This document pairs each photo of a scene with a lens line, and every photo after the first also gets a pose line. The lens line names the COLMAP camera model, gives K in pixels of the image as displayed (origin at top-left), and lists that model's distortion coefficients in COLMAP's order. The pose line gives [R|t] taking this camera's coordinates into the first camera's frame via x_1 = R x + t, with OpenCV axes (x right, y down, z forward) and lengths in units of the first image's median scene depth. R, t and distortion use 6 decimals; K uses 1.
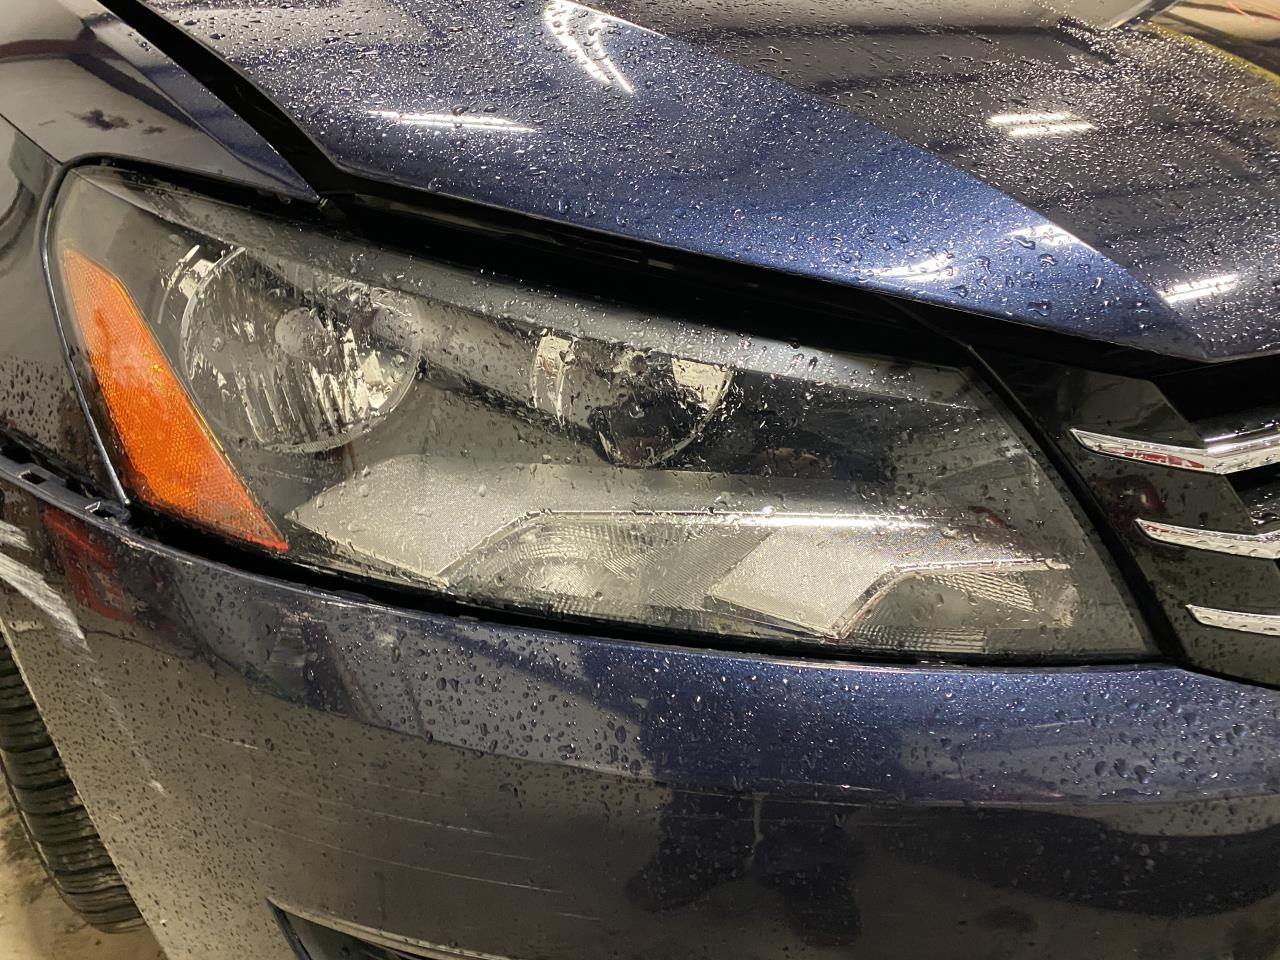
lens RADIAL K [[975.5, 0, 640.0], [0, 975.5, 480.0], [0, 0, 1]] dist [0.006259, -0.002699]
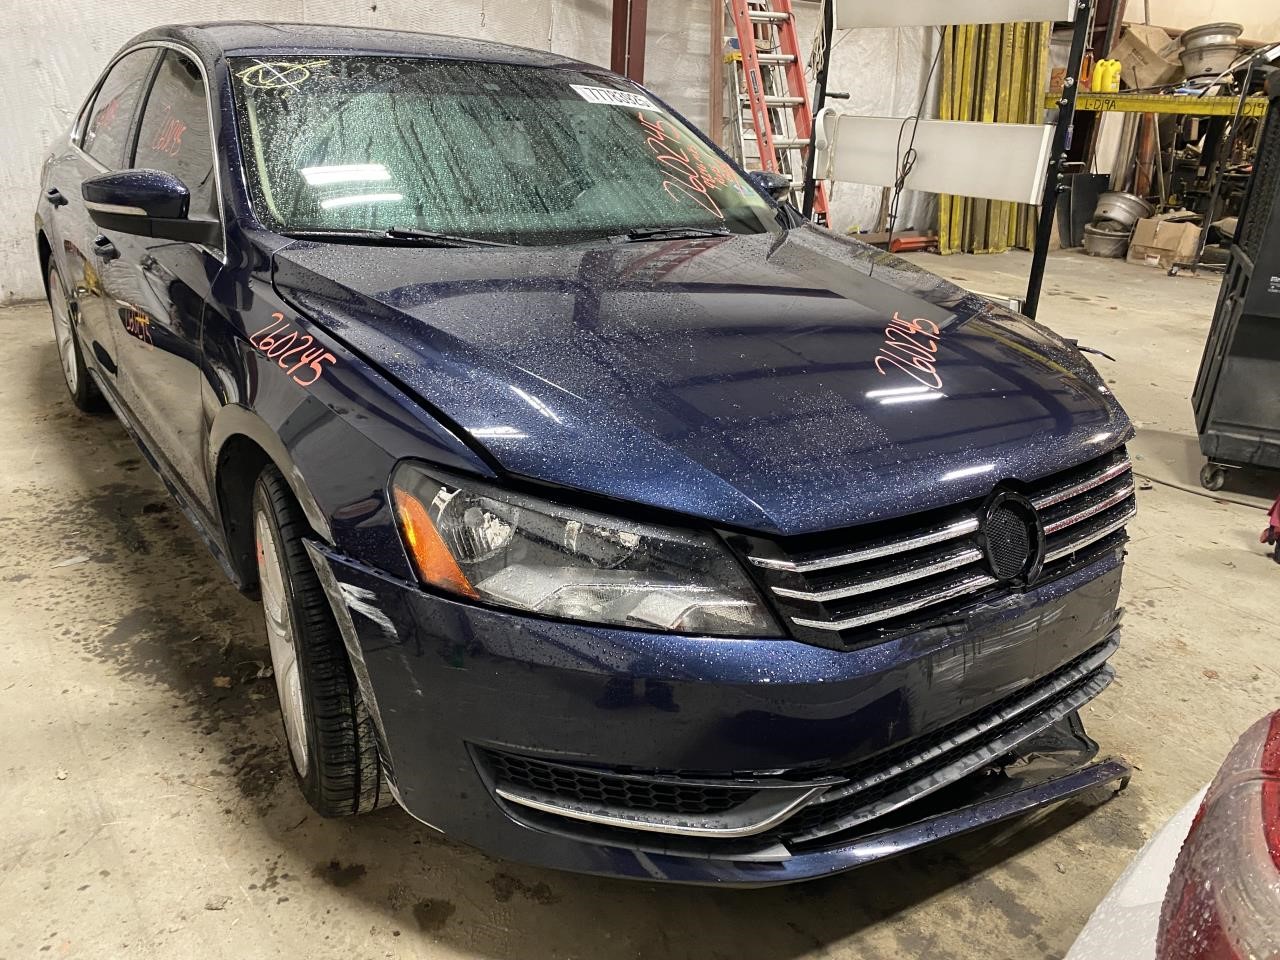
lens RADIAL K [[975.5, 0, 640.0], [0, 975.5, 480.0], [0, 0, 1]] dist [0.006259, -0.002699]
pose [[0.999919, 0.004320, 0.011971, 0.065954], [-0.003056, 0.994611, -0.103635, 0.021782], [-0.012354, 0.103590, 0.994543, -1.791068]]
